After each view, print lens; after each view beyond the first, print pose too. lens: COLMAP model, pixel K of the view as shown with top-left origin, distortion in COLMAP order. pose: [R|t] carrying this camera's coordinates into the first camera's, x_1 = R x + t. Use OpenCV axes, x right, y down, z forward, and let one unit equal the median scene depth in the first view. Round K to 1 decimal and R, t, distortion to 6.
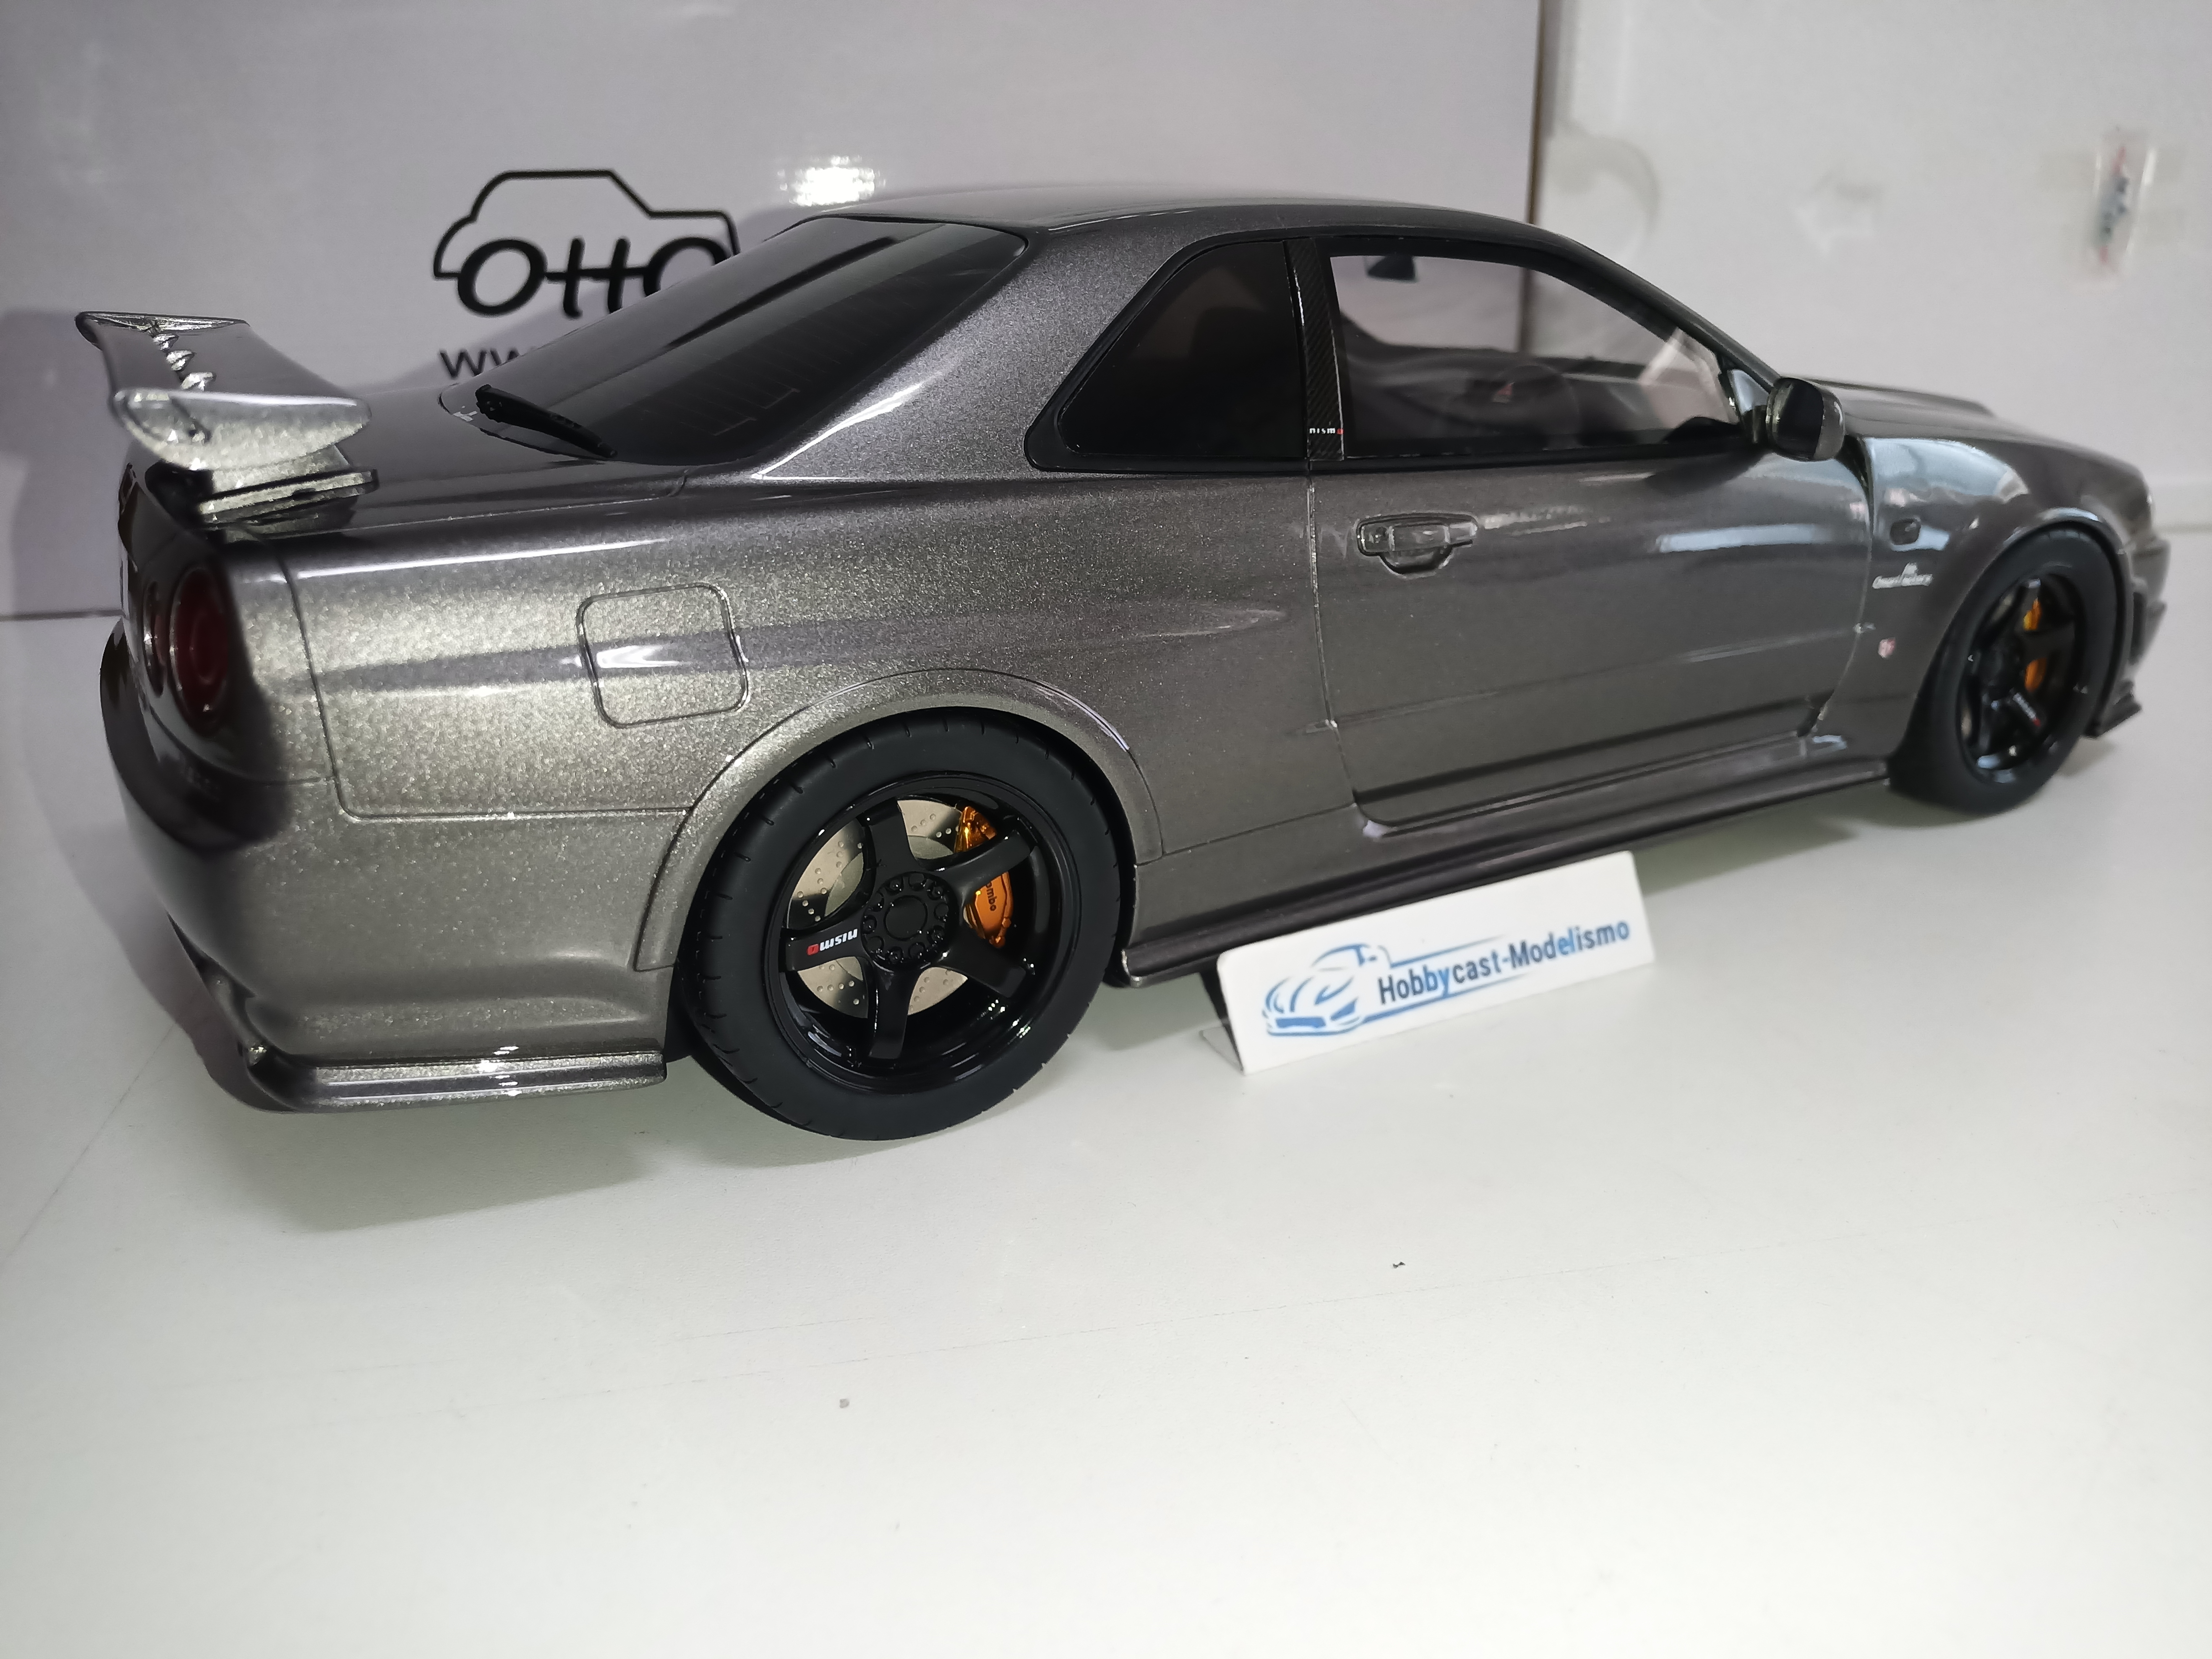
lens RADIAL K [[1669.3, 0, 1106.0], [0, 1669.3, 829.5], [0, 0, 1]] dist [0.017284, -0.119420]
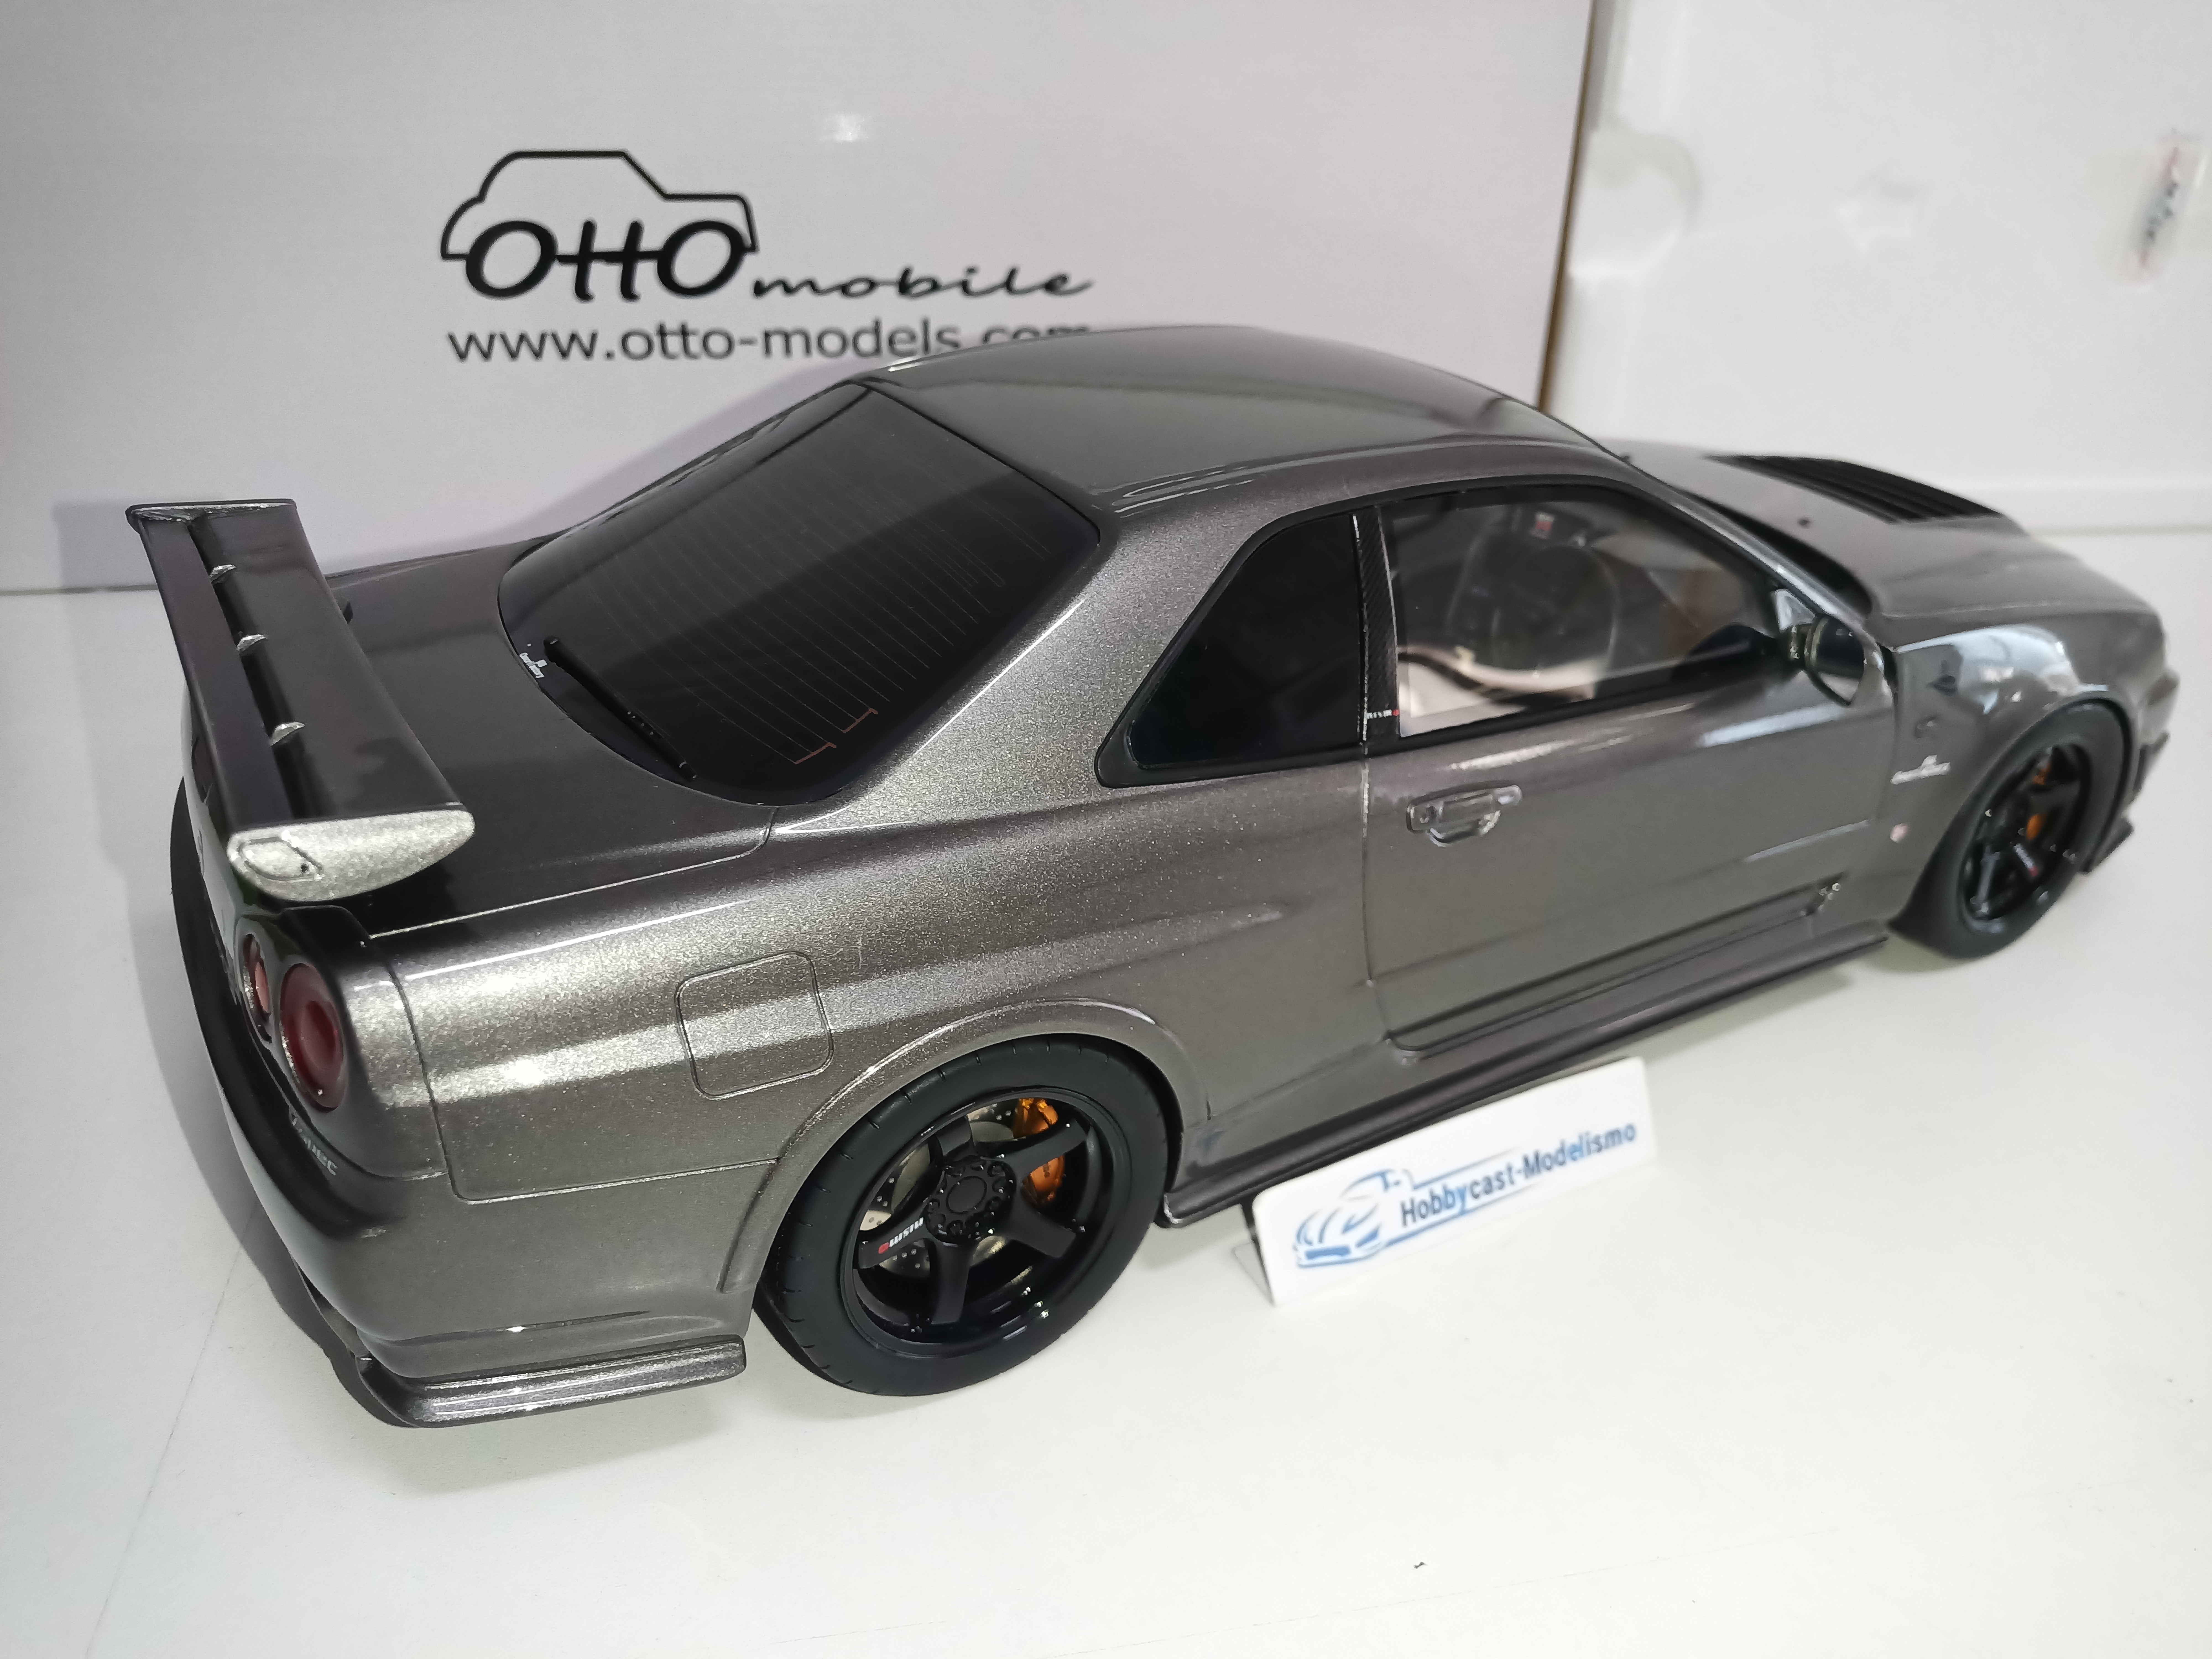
lens RADIAL K [[1666.4, 0, 1106.0], [0, 1666.4, 829.5], [0, 0, 1]] dist [0.001205, -0.082885]
pose [[0.999407, 0.028284, 0.019656, -0.048788], [-0.030670, 0.990492, 0.134105, -0.264315], [-0.015676, -0.134628, 0.990772, -0.013371]]
